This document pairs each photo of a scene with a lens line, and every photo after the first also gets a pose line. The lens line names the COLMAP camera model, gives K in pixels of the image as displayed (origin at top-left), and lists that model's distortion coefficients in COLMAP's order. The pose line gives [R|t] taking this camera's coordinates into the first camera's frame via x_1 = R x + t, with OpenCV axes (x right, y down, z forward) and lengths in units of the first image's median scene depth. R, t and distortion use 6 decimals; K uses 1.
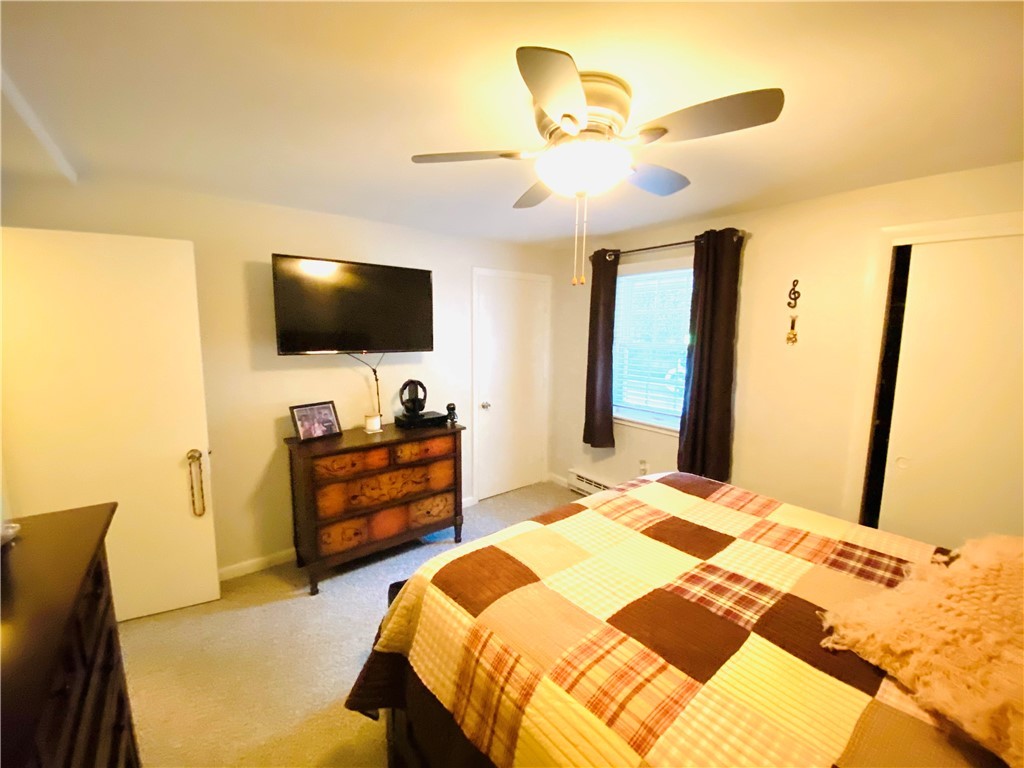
lens RADIAL K [[420.5, 0, 511.6], [0, 420.5, 384.2], [0, 0, 1]] dist [0.022036, -0.003103]
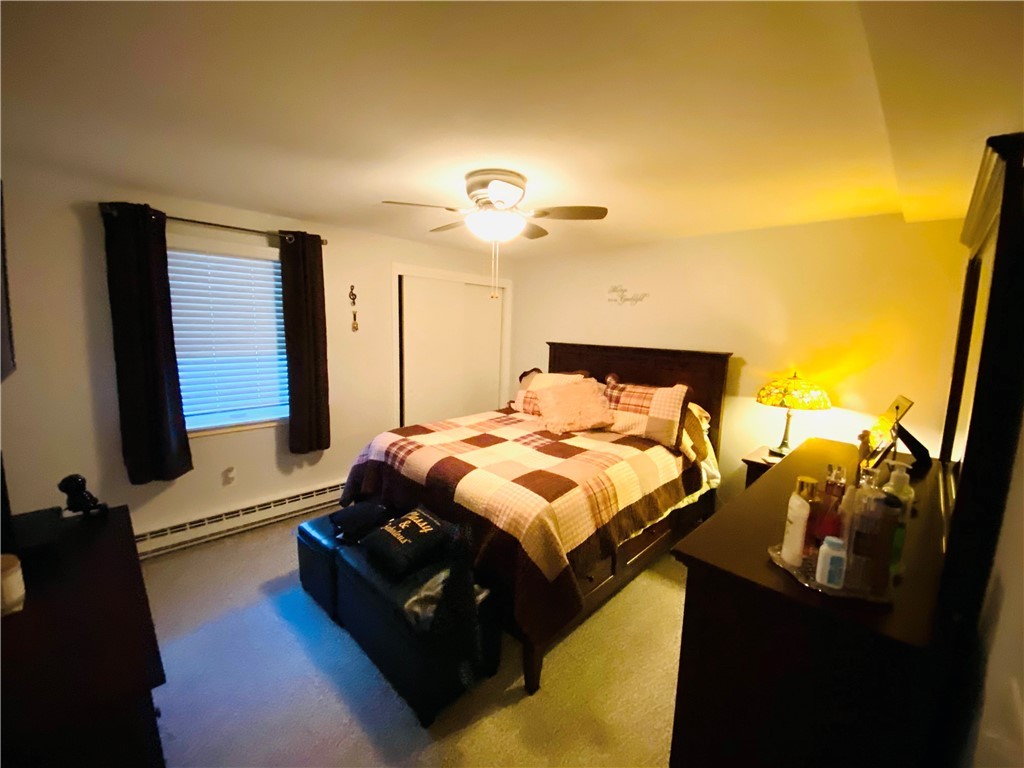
lens RADIAL K [[420.5, 0, 516.5], [0, 420.5, 384.0], [0, 0, 1]] dist [0.022036, -0.003103]
pose [[-0.130425, -0.156928, 0.978960, -1.469484], [0.115844, 0.978219, 0.172243, -0.183004], [-0.984667, 0.135872, -0.109405, 1.170213]]
